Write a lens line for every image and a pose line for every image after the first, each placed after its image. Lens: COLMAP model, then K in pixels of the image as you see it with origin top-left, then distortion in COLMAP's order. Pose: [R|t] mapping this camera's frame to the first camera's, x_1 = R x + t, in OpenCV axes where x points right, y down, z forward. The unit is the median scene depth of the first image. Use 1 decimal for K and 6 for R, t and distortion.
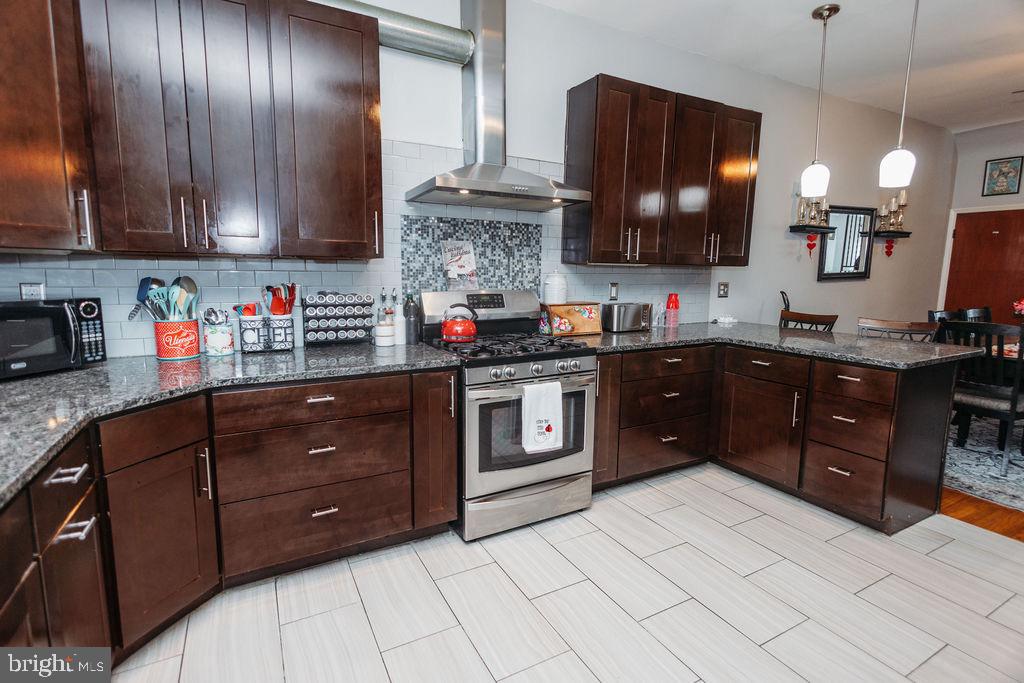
lens RADIAL K [[476.3, 0, 510.9], [0, 476.3, 337.6], [0, 0, 1]] dist [-0.001321, -0.000333]
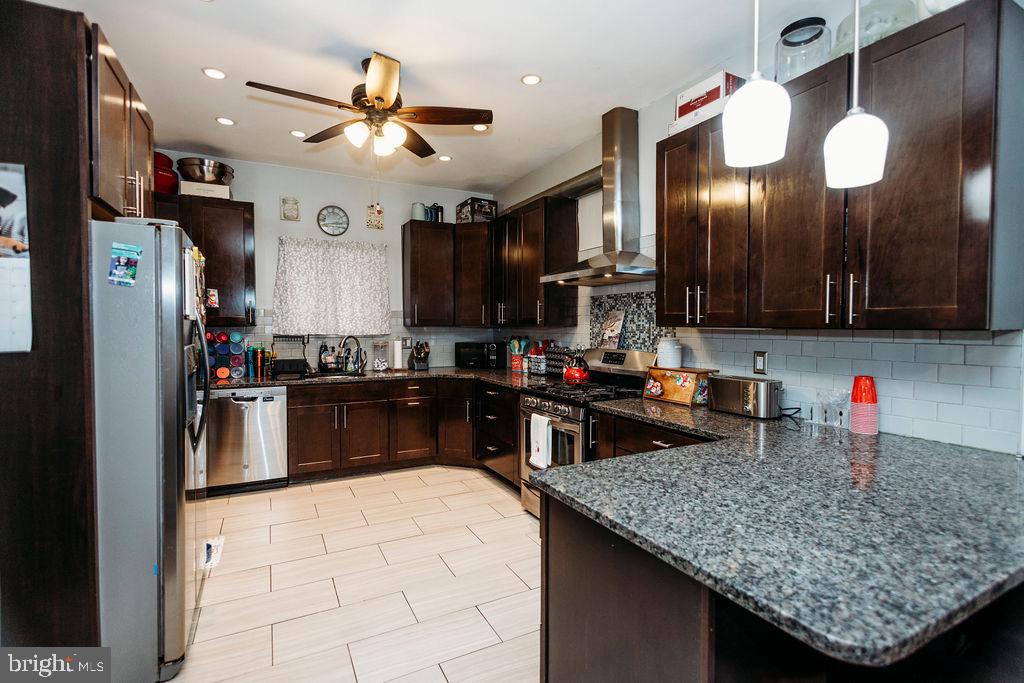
lens RADIAL K [[476.3, 0, 510.9], [0, 476.3, 337.6], [0, 0, 1]] dist [-0.001321, -0.000333]
pose [[-0.021960, 0.012048, -0.999686, 1.129501], [-0.143397, 0.989550, 0.015076, -0.104355], [0.989422, 0.143683, -0.020003, 0.712961]]
